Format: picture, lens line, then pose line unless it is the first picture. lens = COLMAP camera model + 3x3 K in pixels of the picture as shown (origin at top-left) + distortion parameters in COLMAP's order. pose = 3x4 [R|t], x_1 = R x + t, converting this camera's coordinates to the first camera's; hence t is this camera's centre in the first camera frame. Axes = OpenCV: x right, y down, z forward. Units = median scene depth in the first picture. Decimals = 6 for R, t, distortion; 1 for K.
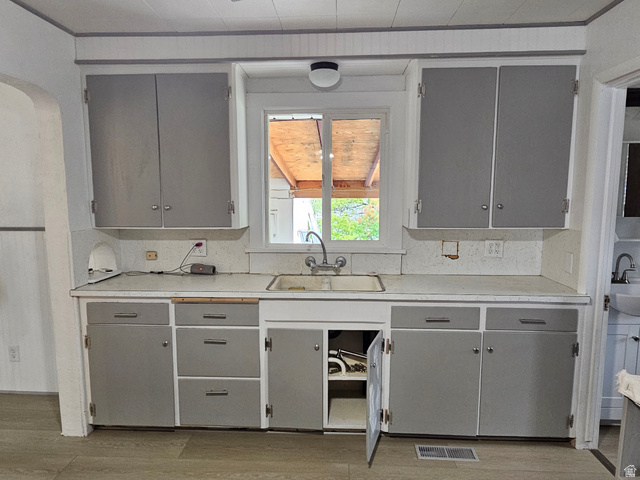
lens RADIAL K [[420.8, 0, 320.0], [0, 420.8, 240.0], [0, 0, 1]] dist [-0.002101, -0.001035]
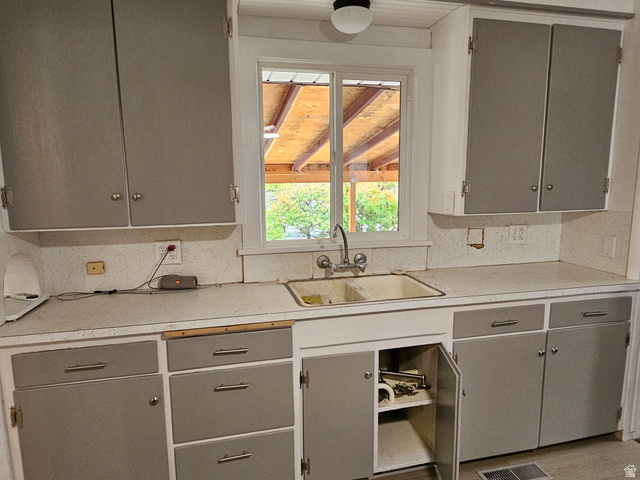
lens RADIAL K [[420.8, 0, 320.0], [0, 420.8, 240.0], [0, 0, 1]] dist [-0.002101, -0.001035]
pose [[0.957717, -0.050541, 0.283240, -0.284968], [0.041642, 0.998434, 0.037355, -0.021687], [-0.284684, -0.023981, 0.958321, 0.285541]]
